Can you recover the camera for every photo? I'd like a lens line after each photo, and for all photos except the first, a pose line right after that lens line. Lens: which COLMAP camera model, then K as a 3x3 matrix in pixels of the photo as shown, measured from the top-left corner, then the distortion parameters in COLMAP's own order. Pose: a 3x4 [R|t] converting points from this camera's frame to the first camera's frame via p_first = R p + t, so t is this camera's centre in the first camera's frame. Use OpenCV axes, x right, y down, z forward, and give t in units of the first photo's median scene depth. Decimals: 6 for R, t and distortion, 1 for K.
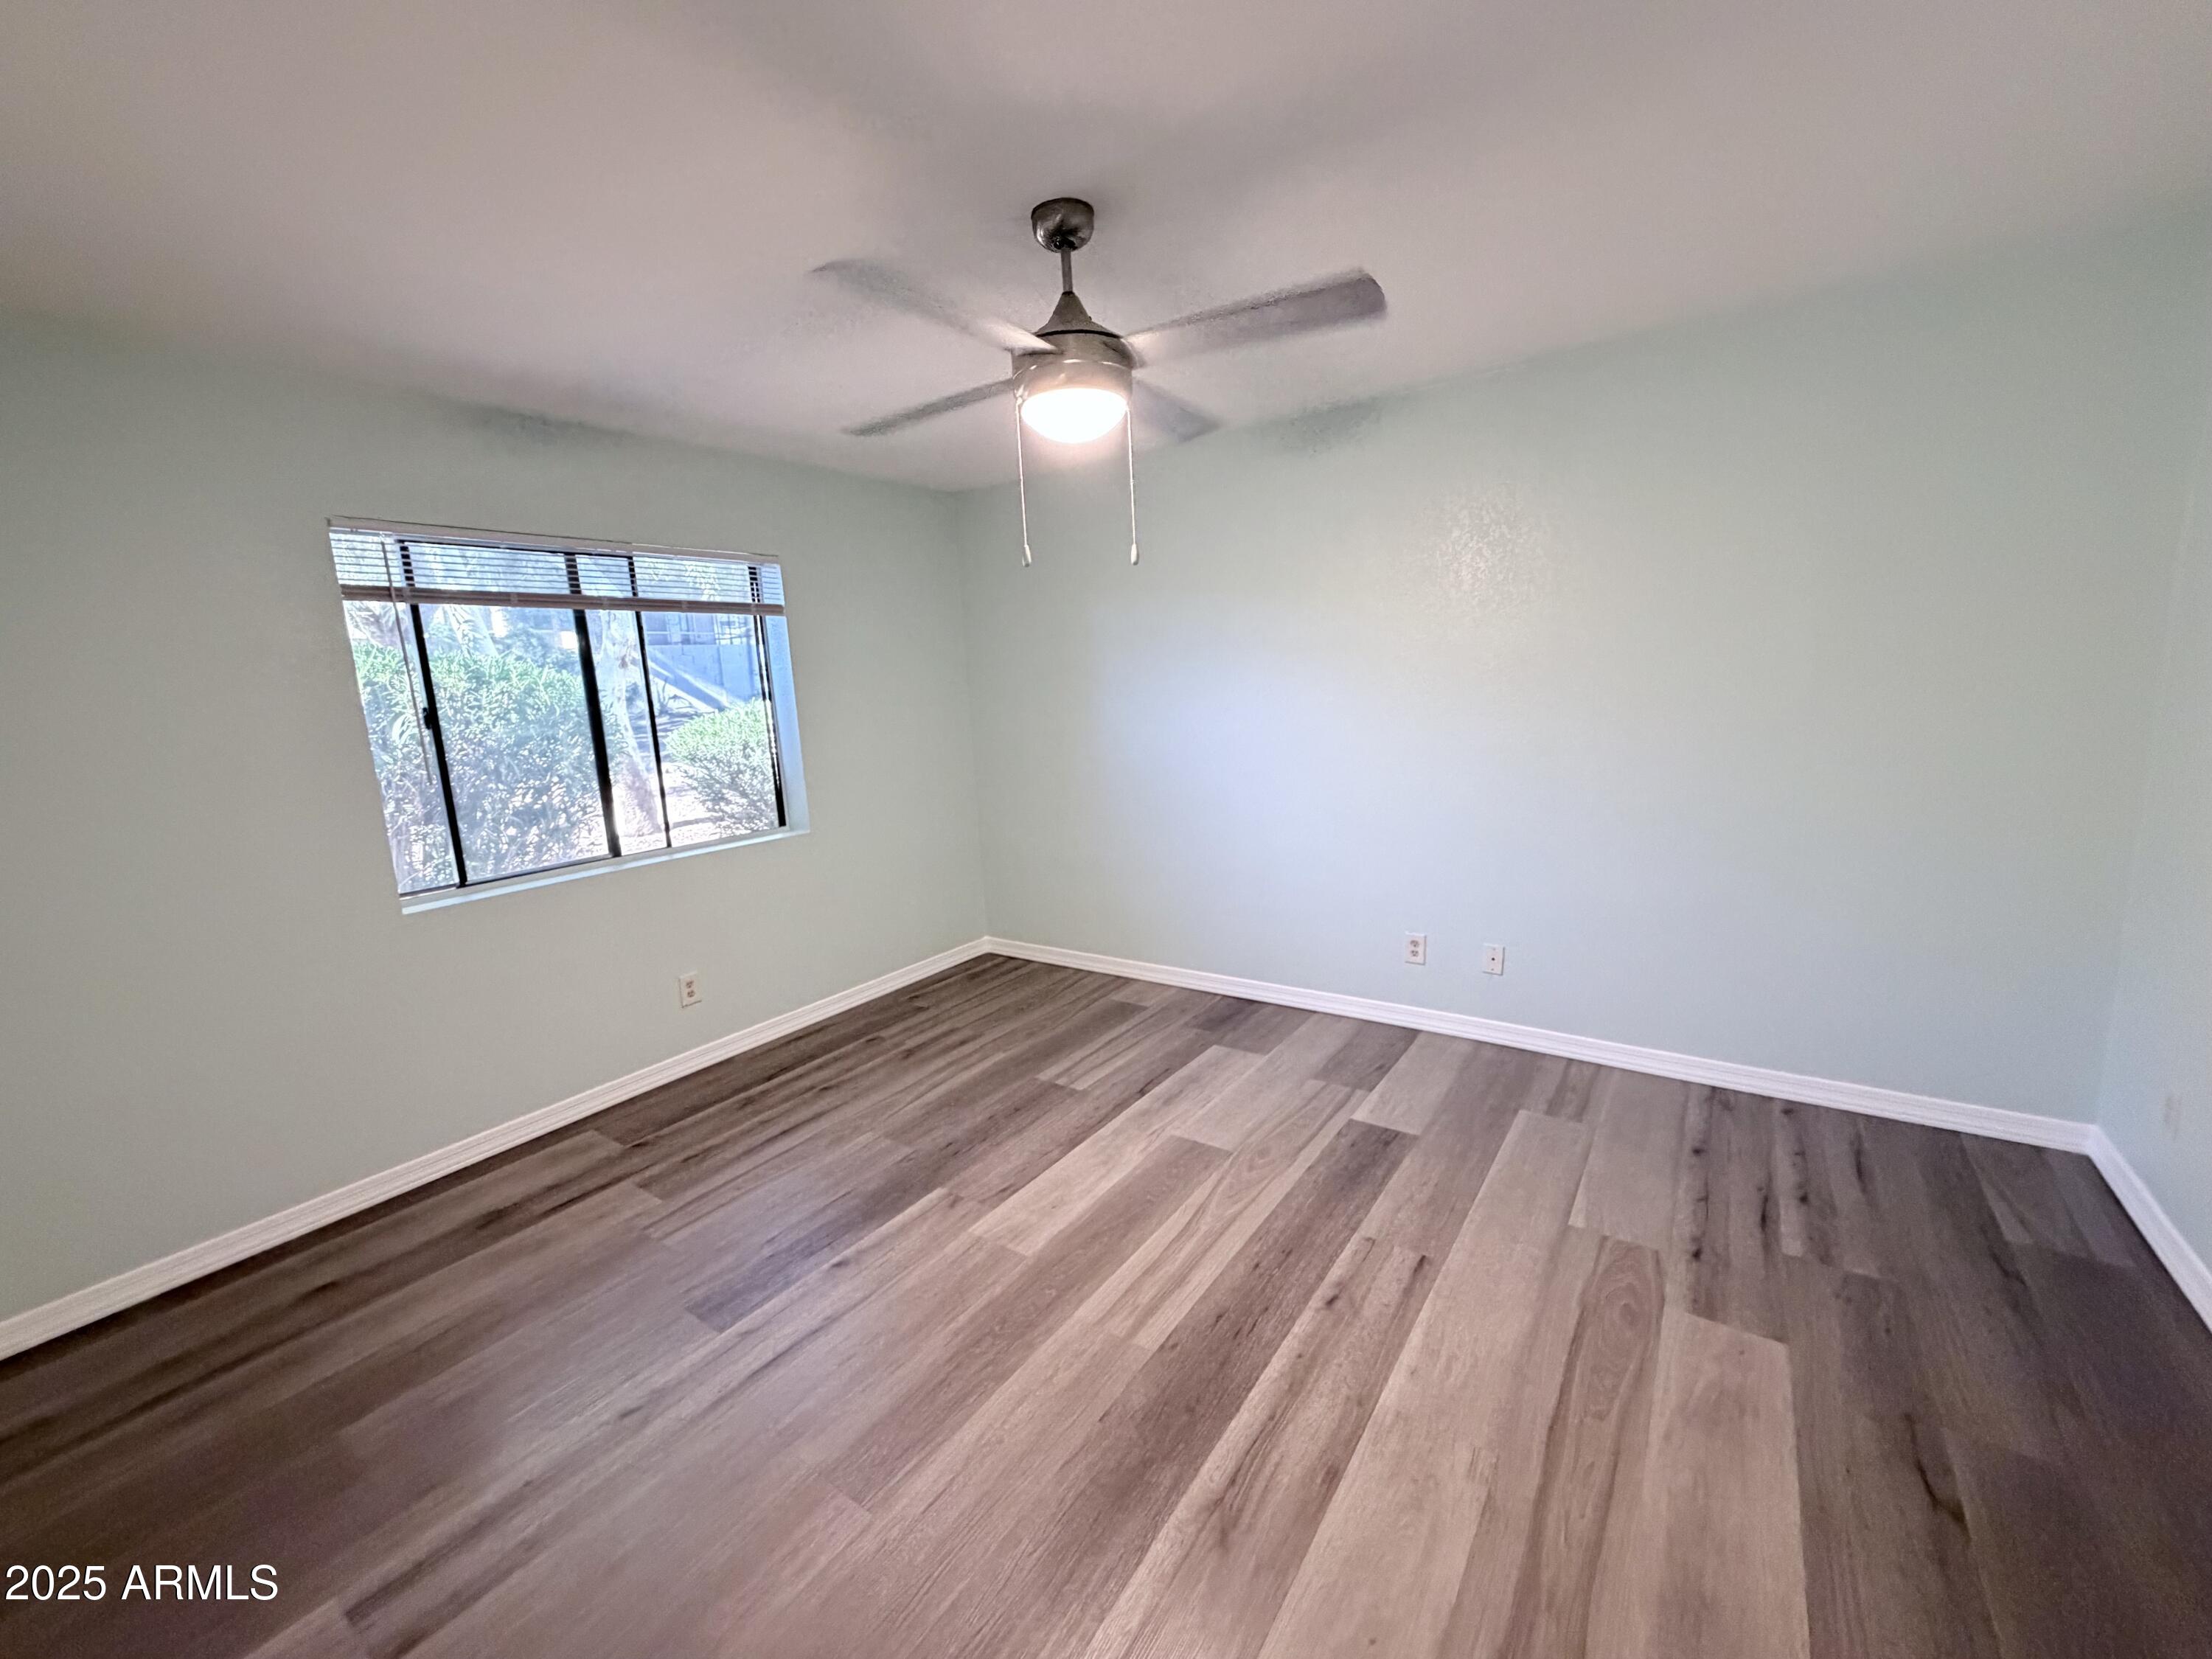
lens RADIAL K [[880.9, 0, 1102.6], [0, 880.9, 826.1], [0, 0, 1]] dist [-0.000121, 0.000142]
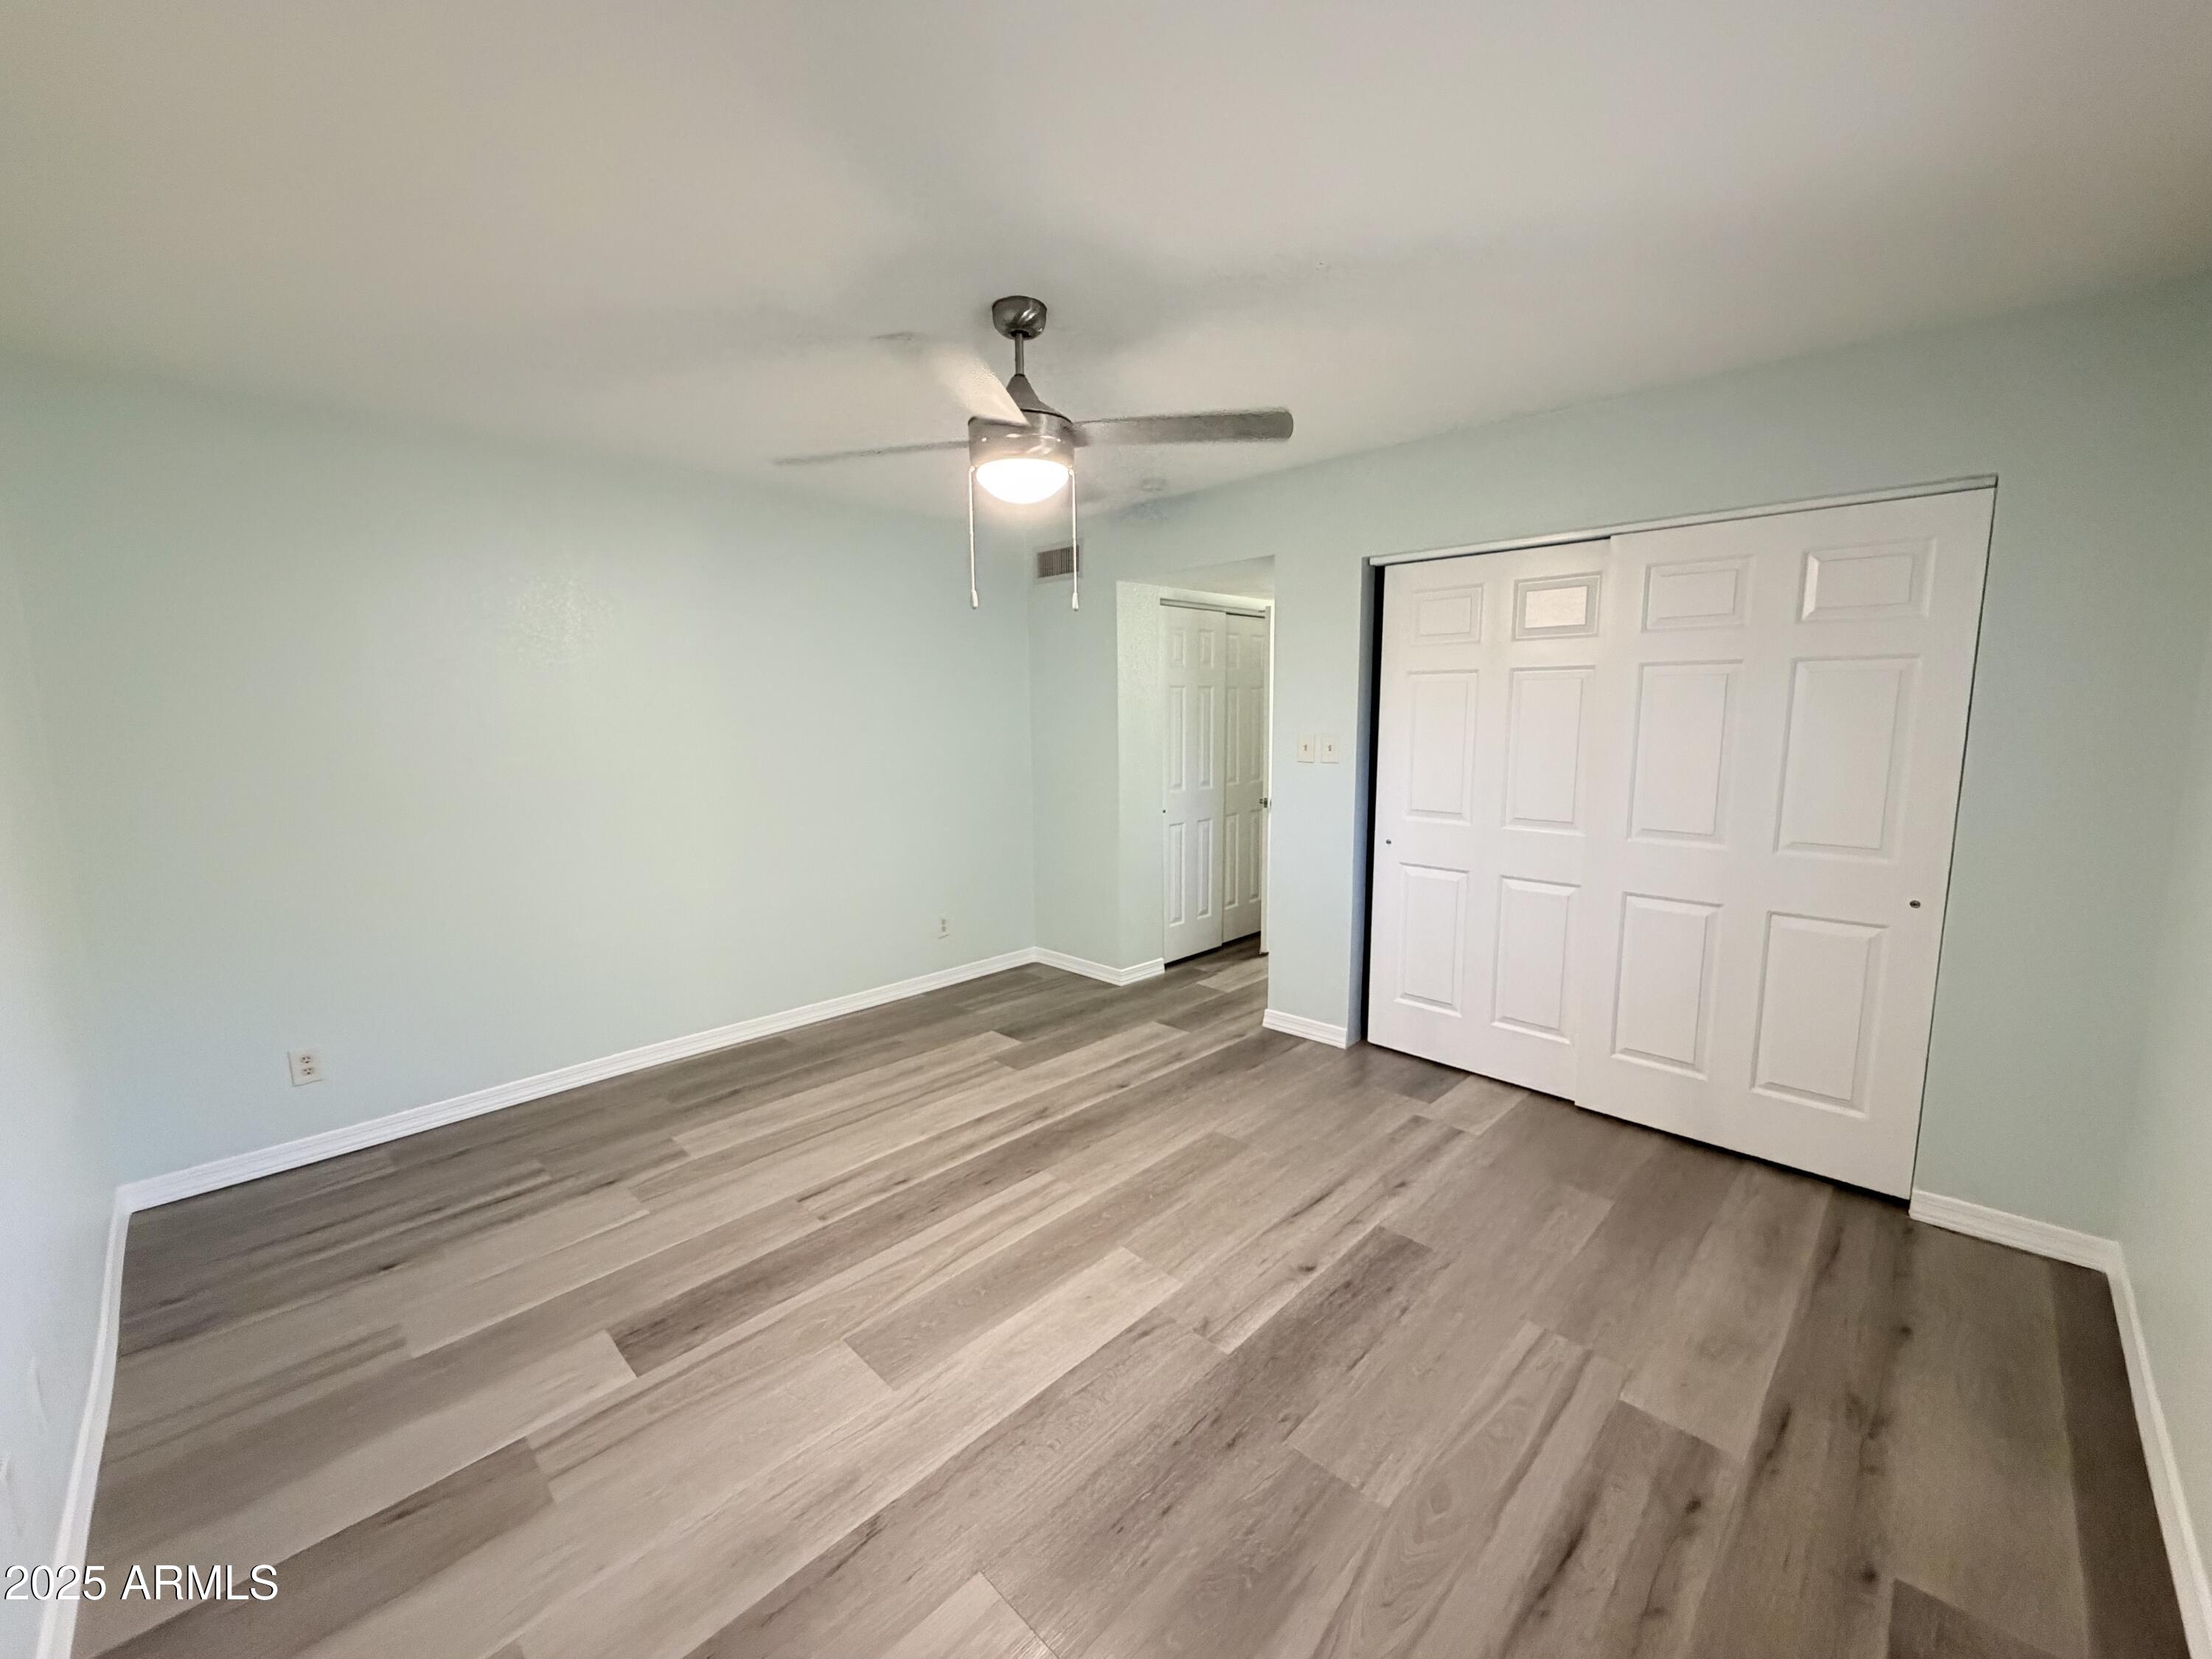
lens RADIAL K [[880.9, 0, 1102.6], [0, 880.9, 826.1], [0, 0, 1]] dist [-0.000121, 0.000142]
pose [[-0.984449, 0.040228, 0.171001, -0.271922], [0.089380, 0.952712, 0.290434, -0.315894], [-0.151231, 0.301201, -0.941492, 1.918090]]
